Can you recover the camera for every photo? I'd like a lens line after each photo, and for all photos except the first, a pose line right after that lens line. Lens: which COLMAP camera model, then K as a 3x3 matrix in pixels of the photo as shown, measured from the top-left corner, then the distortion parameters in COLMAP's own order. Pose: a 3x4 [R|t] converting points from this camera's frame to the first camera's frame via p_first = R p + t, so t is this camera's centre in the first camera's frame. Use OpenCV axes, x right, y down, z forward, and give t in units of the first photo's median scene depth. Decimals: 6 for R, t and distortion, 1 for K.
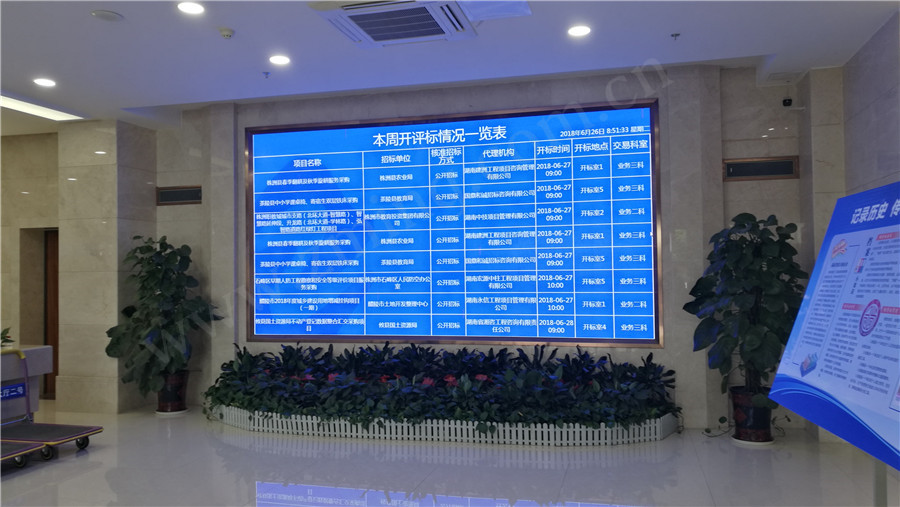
lens RADIAL K [[707.4, 0, 448.0], [0, 707.4, 254.9], [0, 0, 1]] dist [0.002722, 0.019101]
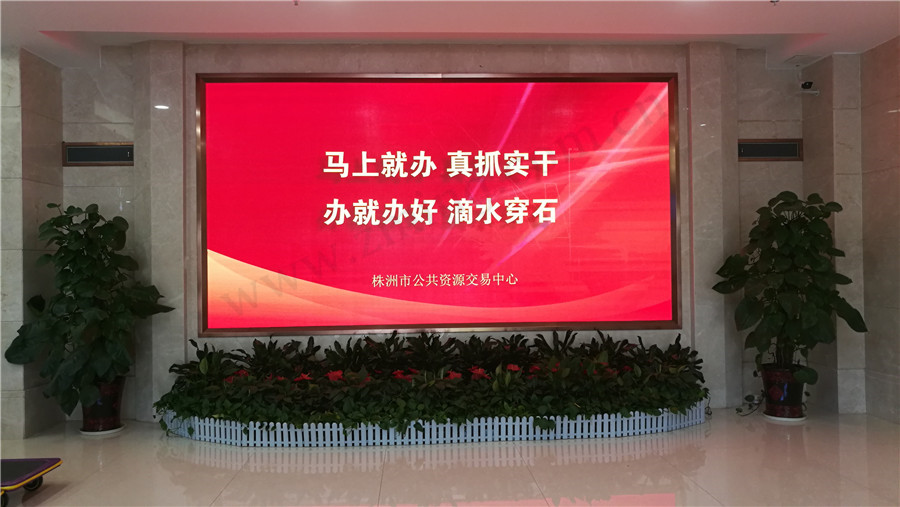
lens RADIAL K [[707.4, 0, 452.4], [0, 707.4, 253.8], [0, 0, 1]] dist [0.002722, 0.019101]
pose [[0.953465, 0.002250, 0.301497, -0.299310], [-0.005979, 0.999917, 0.011445, 0.018574], [-0.301446, -0.012715, 0.953399, 0.165328]]
